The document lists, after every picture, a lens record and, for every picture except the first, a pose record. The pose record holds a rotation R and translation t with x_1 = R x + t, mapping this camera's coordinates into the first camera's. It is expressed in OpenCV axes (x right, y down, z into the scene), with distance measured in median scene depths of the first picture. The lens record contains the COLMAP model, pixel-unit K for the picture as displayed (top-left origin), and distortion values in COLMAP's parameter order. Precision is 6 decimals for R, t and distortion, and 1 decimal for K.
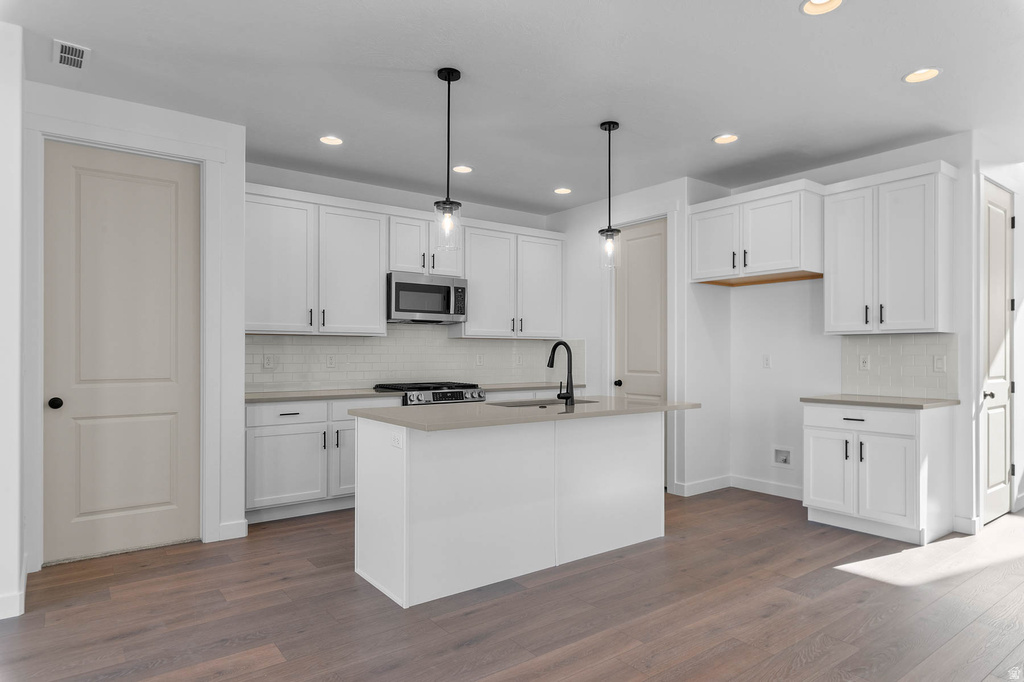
lens RADIAL K [[587.8, 0, 512.9], [0, 587.8, 353.7], [0, 0, 1]] dist [-0.035730, -0.001037]
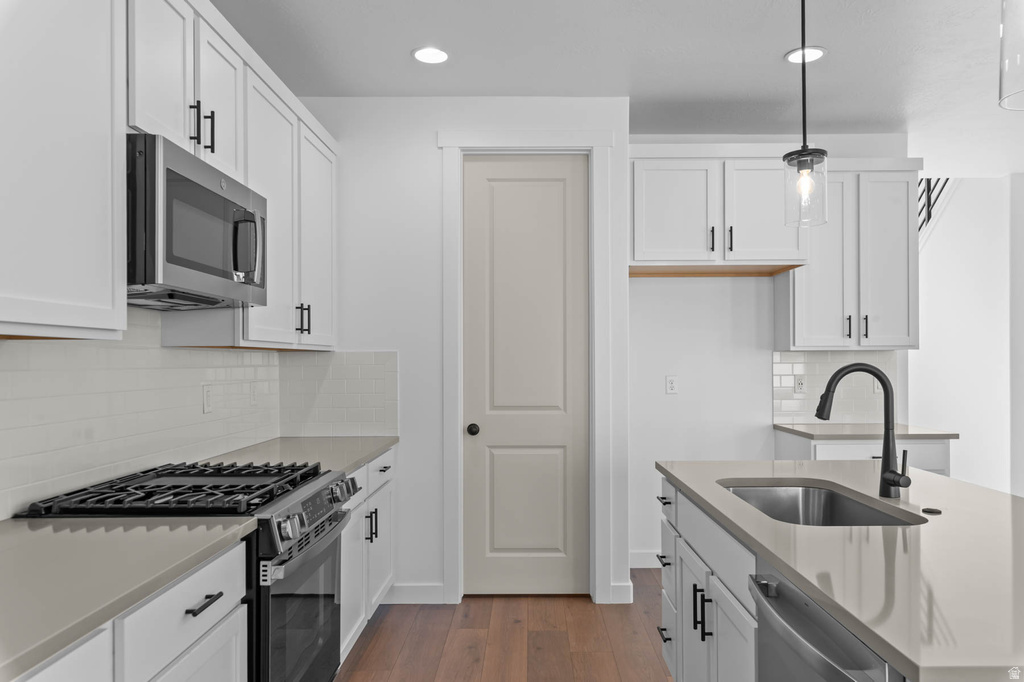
lens RADIAL K [[719.4, 0, 515.2], [0, 719.4, 360.1], [0, 0, 1]] dist [0.000532, -0.000083]
pose [[0.597185, -0.003365, 0.802097, -0.501374], [0.008232, 0.999964, -0.001934, -0.022321], [-0.802061, 0.007758, 0.597191, 0.791926]]
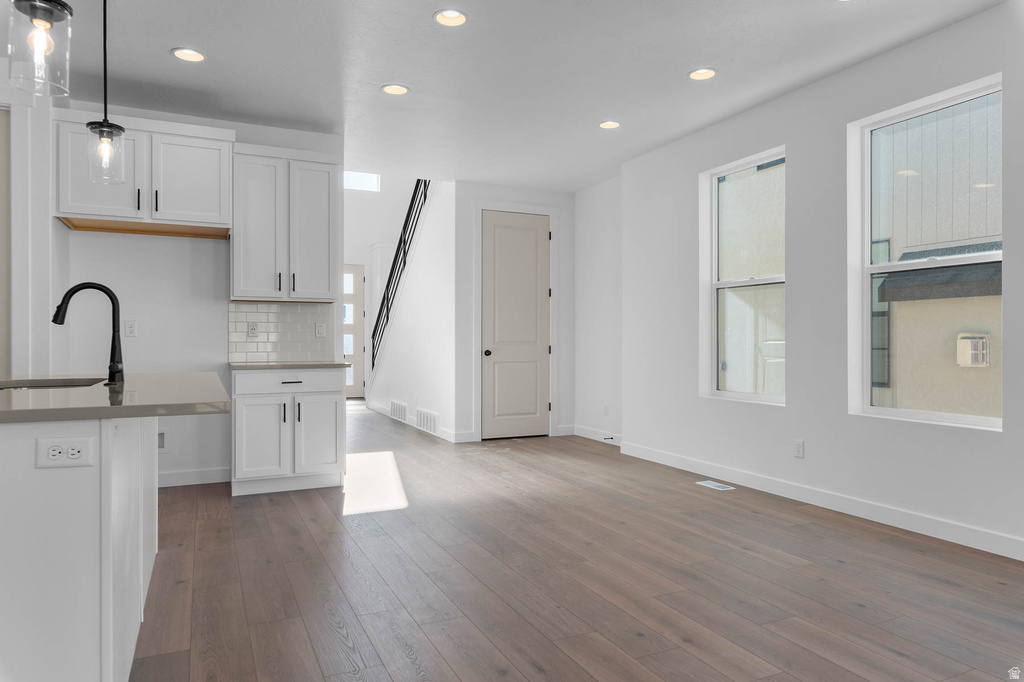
lens RADIAL K [[671.7, 0, 512.0], [0, 671.7, 341.0], [0, 0, 1]] dist [-0.000713, 0.000710]
pose [[0.192820, -0.000481, 0.981234, -0.491725], [-0.000024, 1.000000, 0.000495, 0.038143], [-0.981234, -0.000119, 0.192820, 0.371999]]
